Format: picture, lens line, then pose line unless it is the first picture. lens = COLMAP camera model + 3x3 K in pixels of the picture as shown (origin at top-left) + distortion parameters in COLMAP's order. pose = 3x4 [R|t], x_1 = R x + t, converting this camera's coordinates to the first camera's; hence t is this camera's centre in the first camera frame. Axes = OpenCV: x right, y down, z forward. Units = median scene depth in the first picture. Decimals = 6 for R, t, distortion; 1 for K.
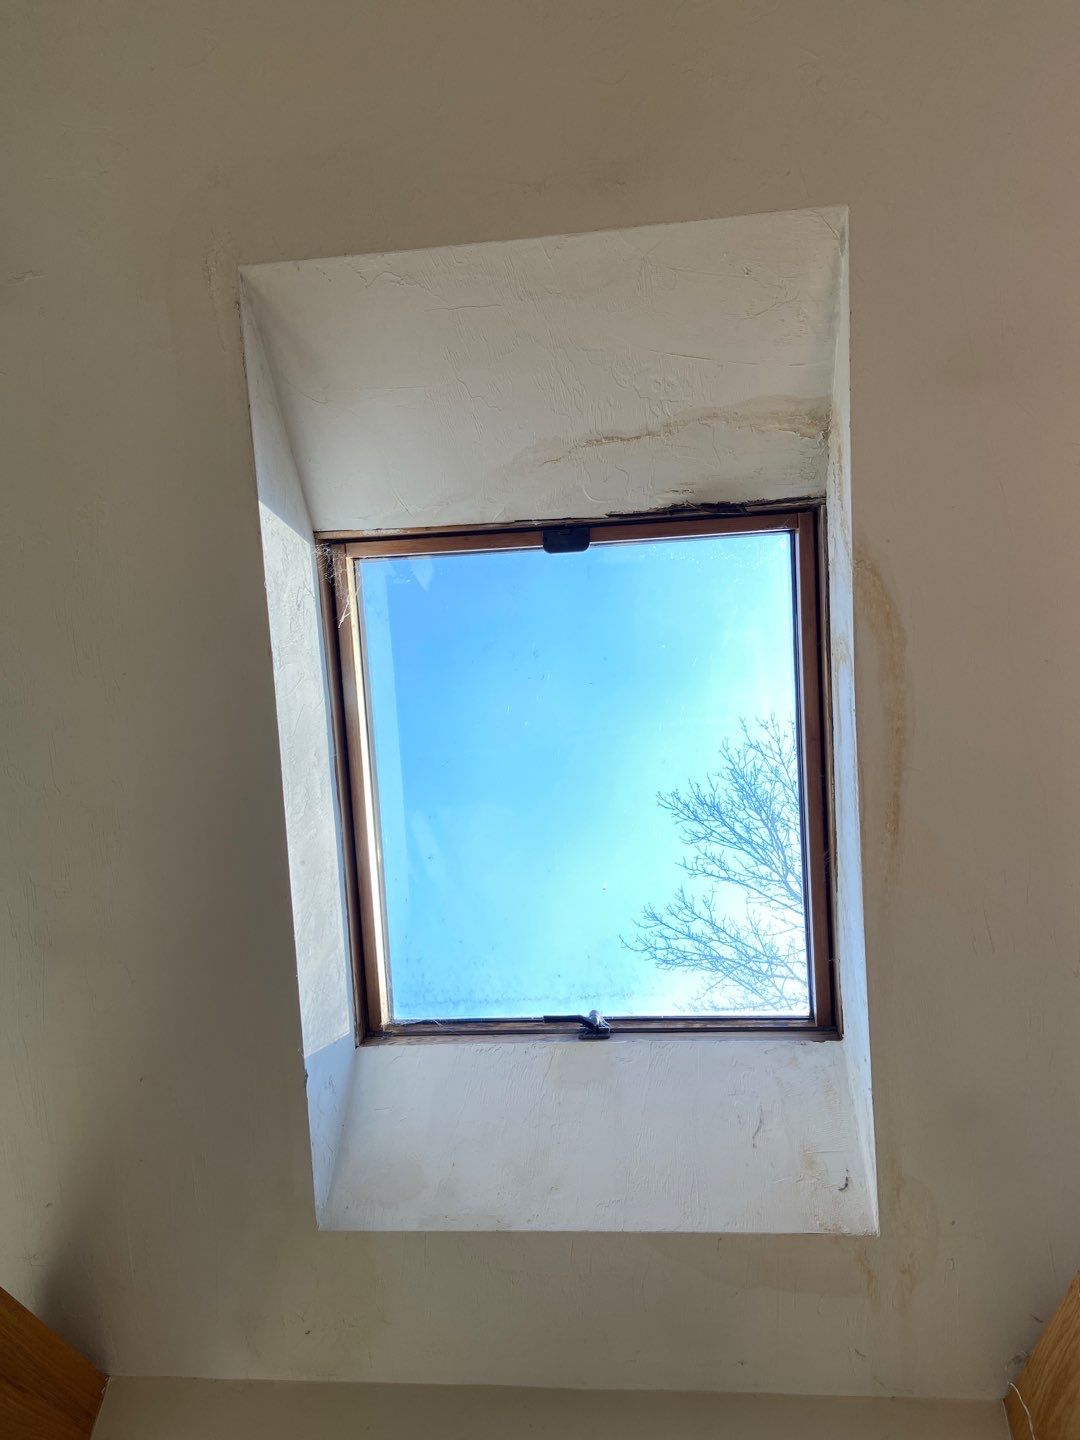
lens RADIAL K [[1090.4, 0, 563.2], [0, 1090.4, 713.7], [0, 0, 1]] dist [0.129276, -0.149335]
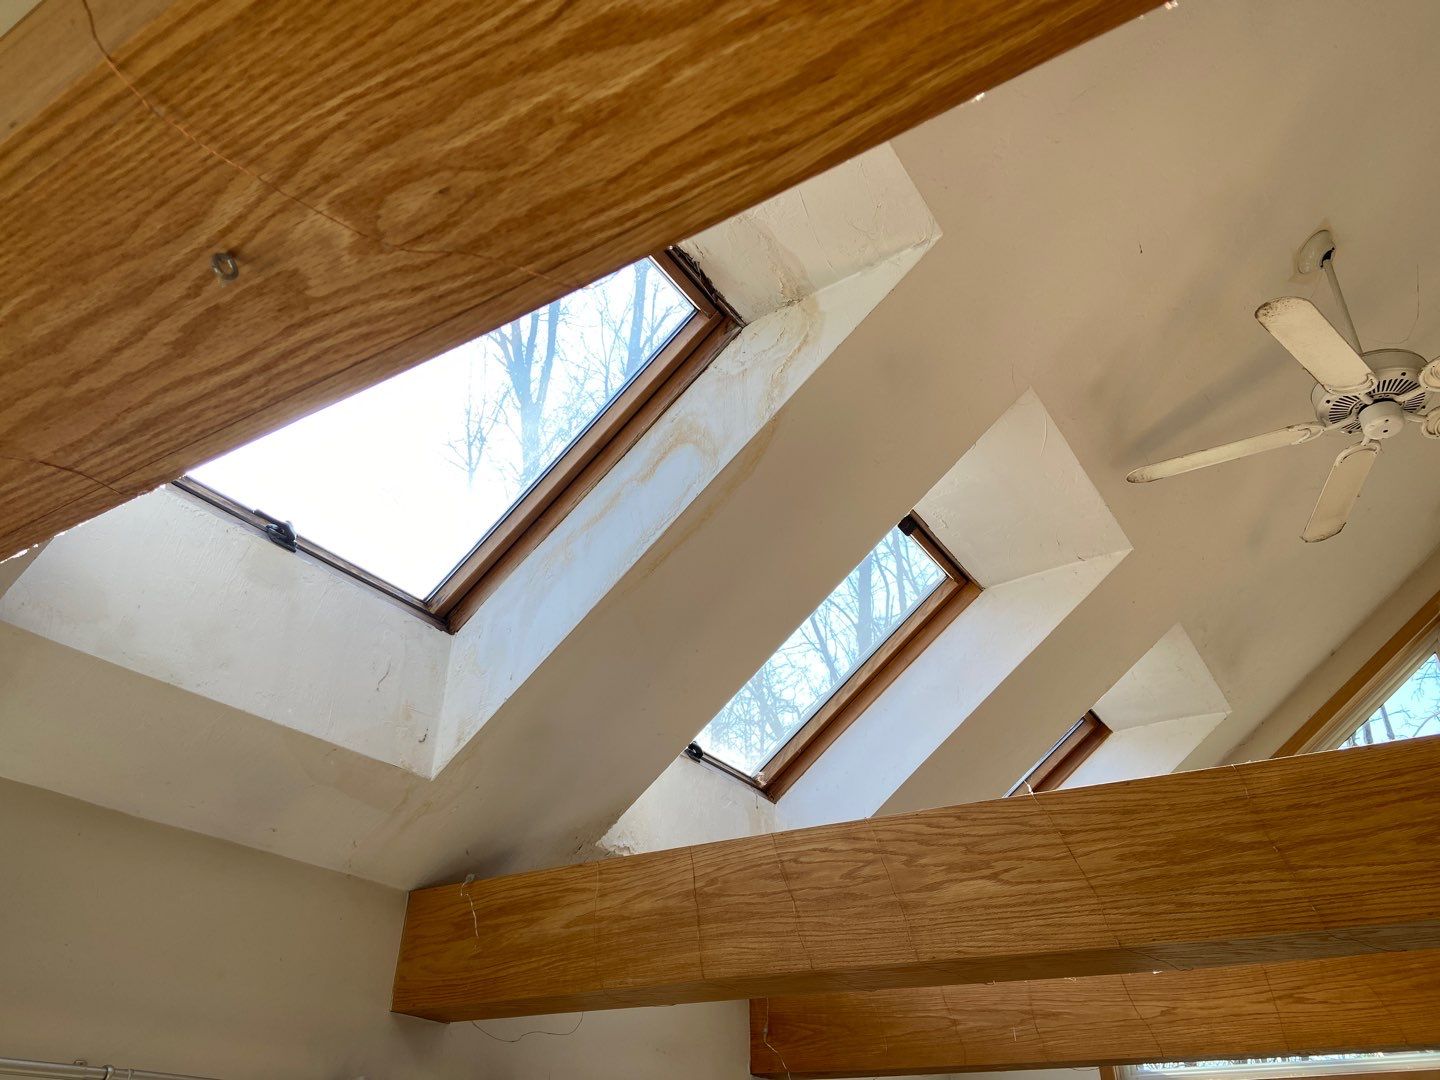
lens RADIAL K [[1090.4, 0, 723.9], [0, 1090.4, 537.5], [0, 0, 1]] dist [0.129276, -0.149335]
pose [[0.448165, 0.419988, 0.789151, -0.640338], [-0.644457, 0.763573, -0.040383, 0.059972], [-0.619534, -0.490476, 0.612871, 0.093128]]
